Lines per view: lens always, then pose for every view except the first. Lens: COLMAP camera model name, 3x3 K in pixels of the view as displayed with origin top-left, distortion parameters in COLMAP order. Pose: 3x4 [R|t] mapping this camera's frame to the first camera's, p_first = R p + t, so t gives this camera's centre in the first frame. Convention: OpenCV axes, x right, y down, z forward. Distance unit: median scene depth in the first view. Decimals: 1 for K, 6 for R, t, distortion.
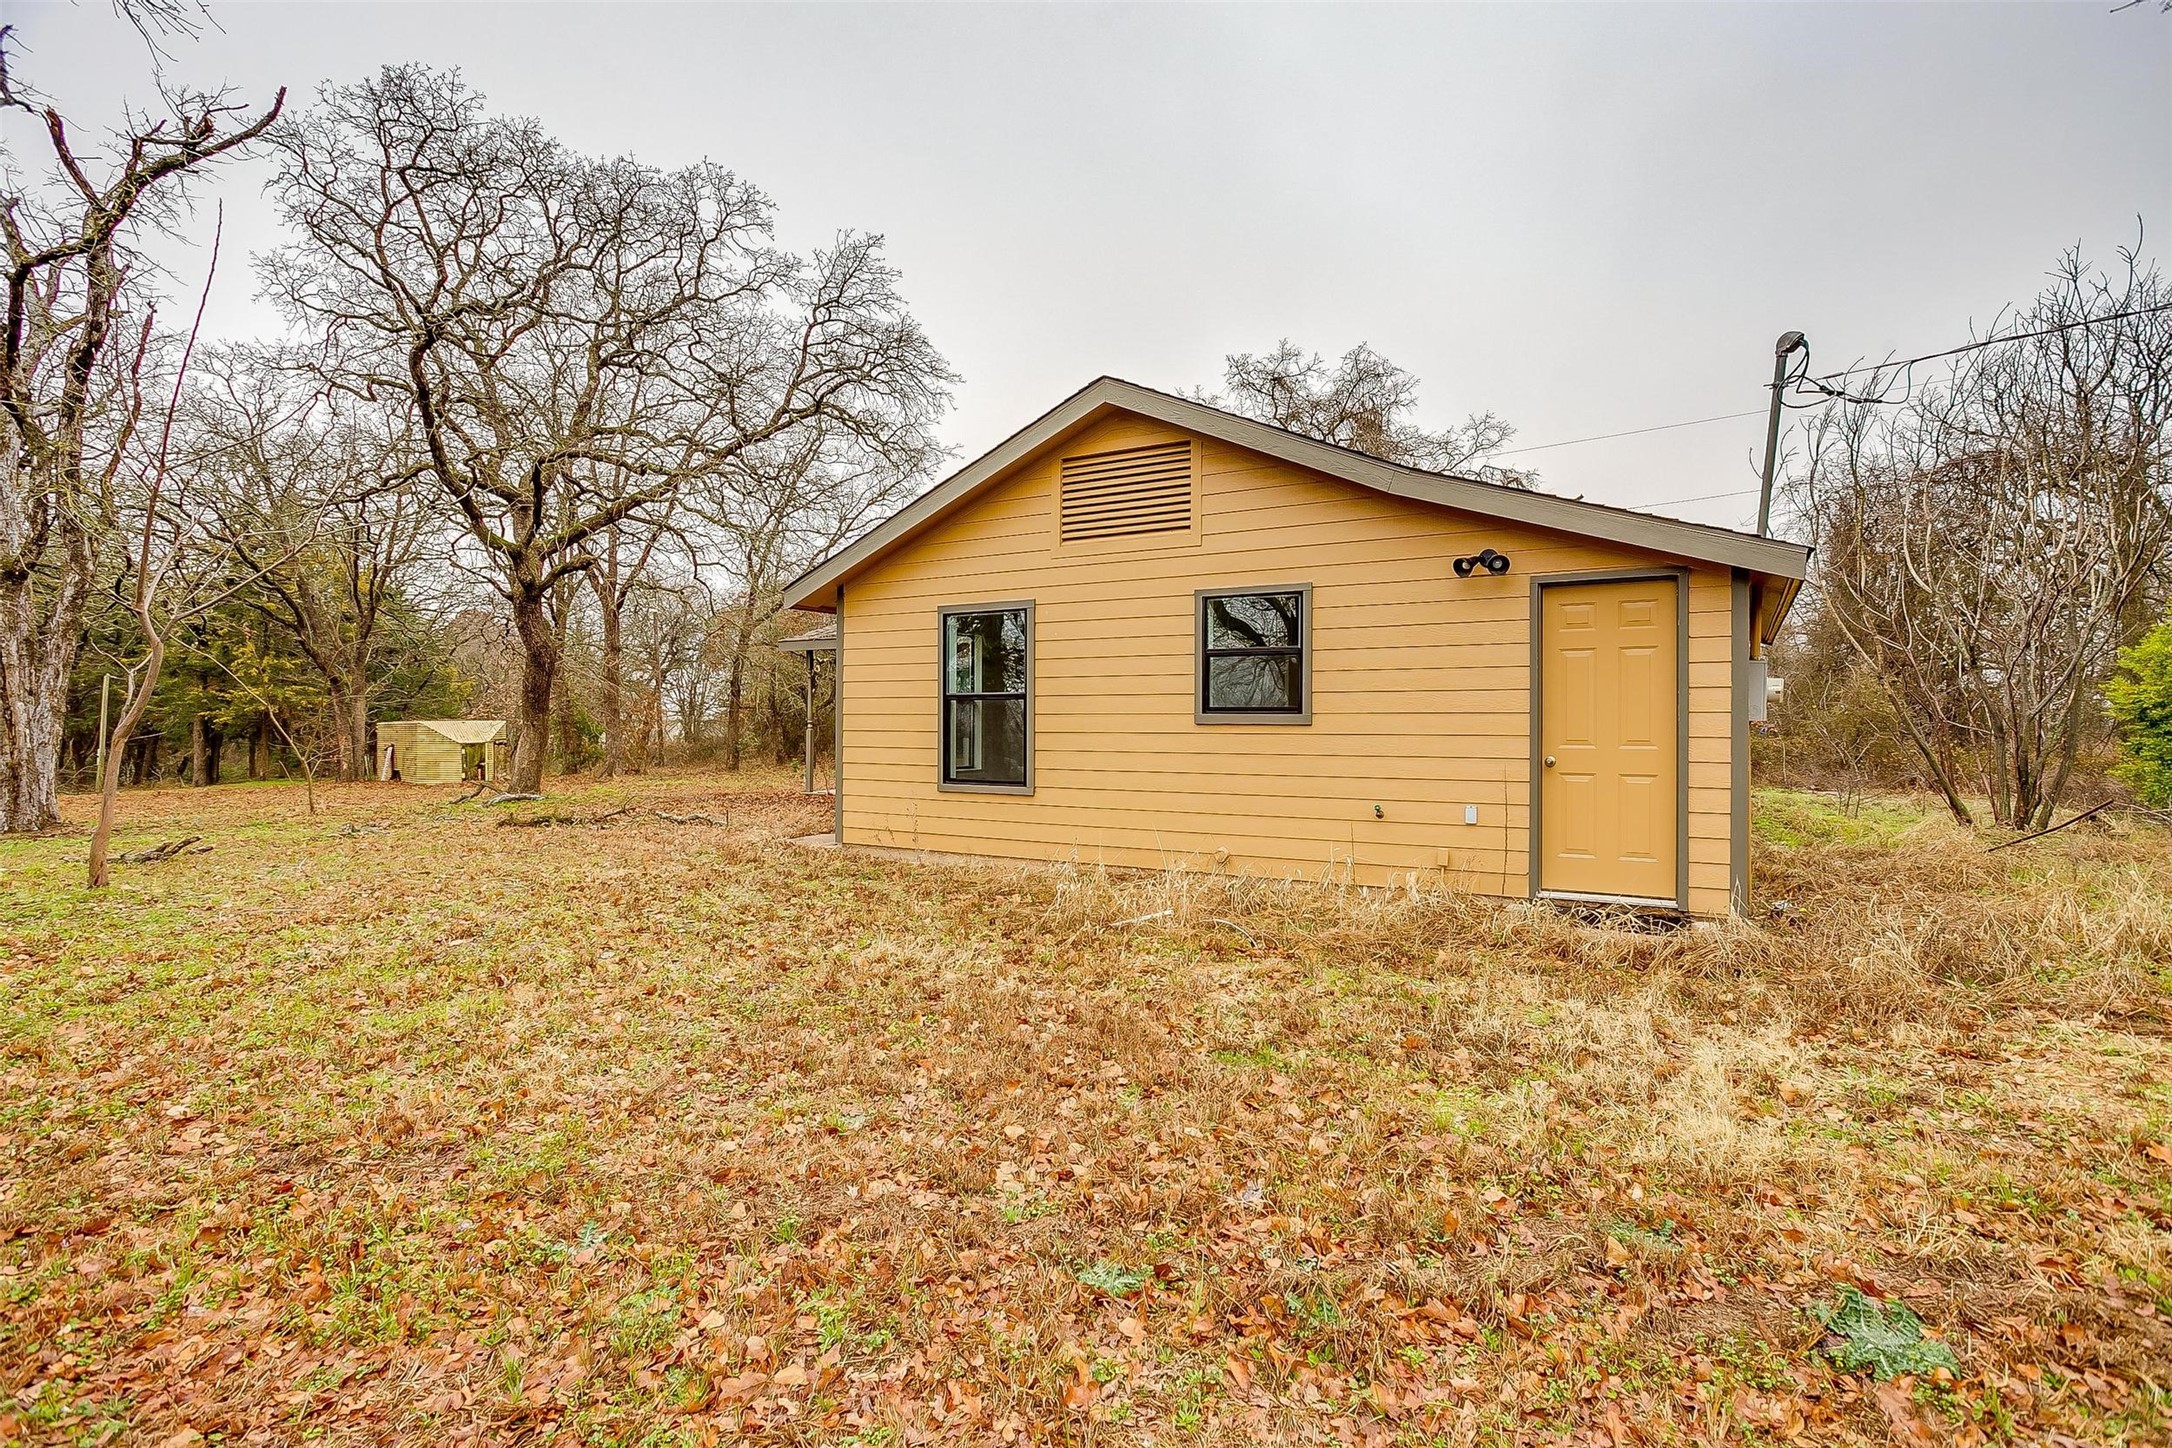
lens RADIAL K [[1061.2, 0, 1086.5], [0, 1061.2, 716.5], [0, 0, 1]] dist [-0.057336, 0.031390]
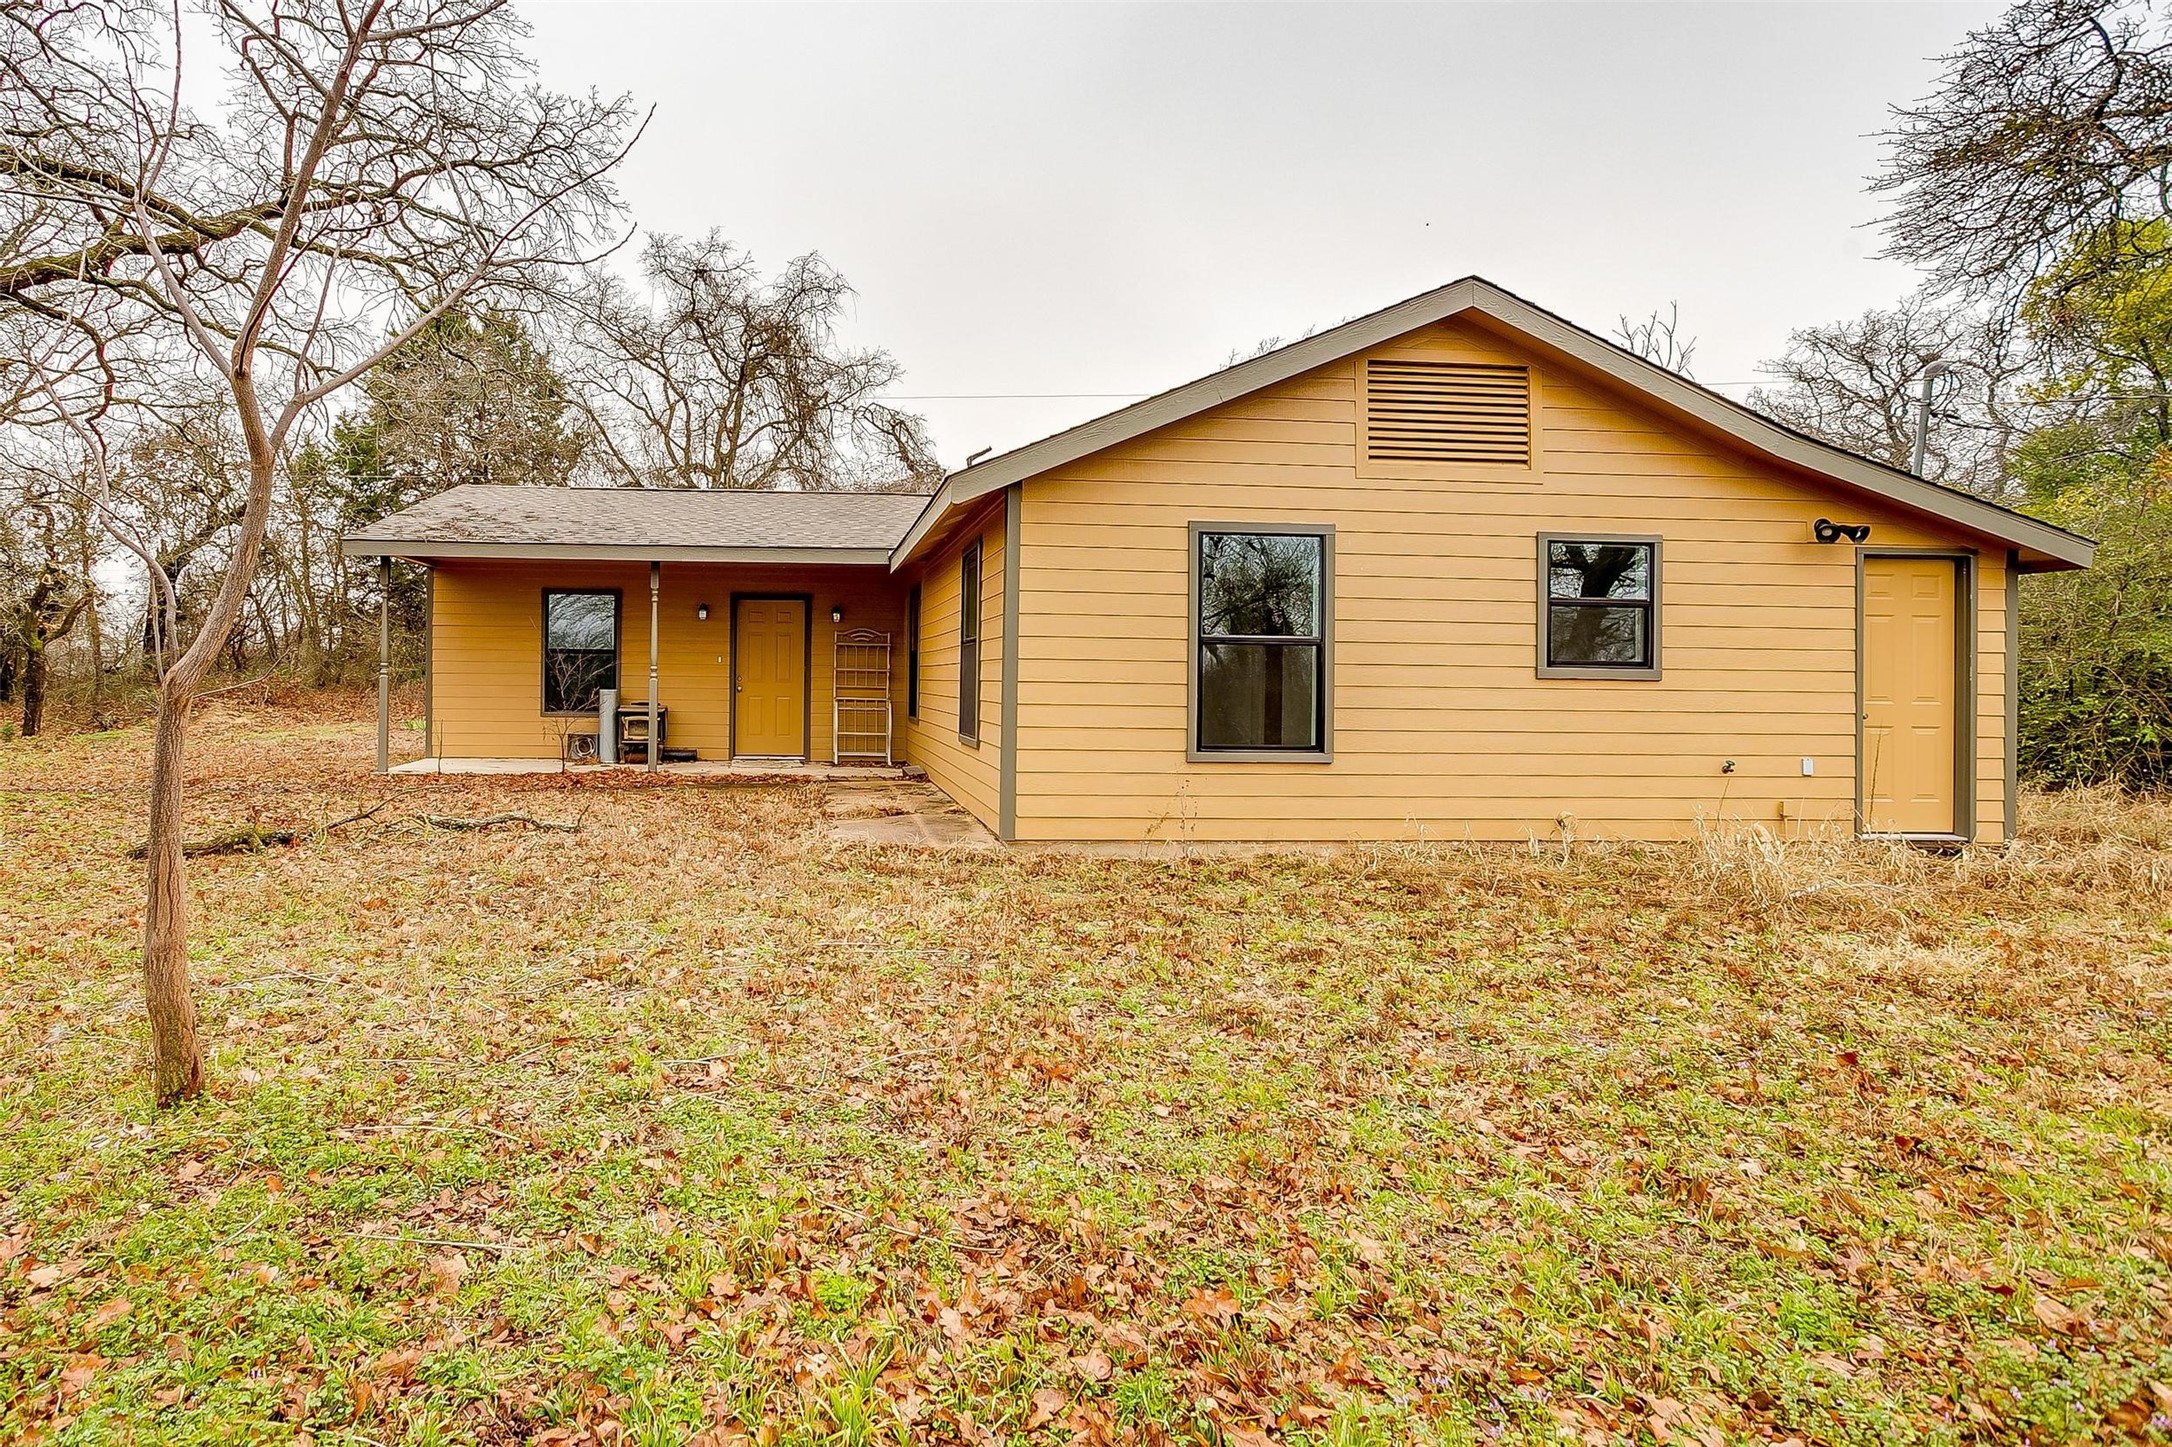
lens RADIAL K [[1109.4, 0, 1086.6], [0, 1109.4, 658.3], [0, 0, 1]] dist [-0.001410, 0.036069]
pose [[0.802660, 0.014667, 0.596256, -0.730939], [-0.015827, 0.999869, -0.003291, -0.000743], [-0.596227, -0.006795, 0.802787, 0.430691]]
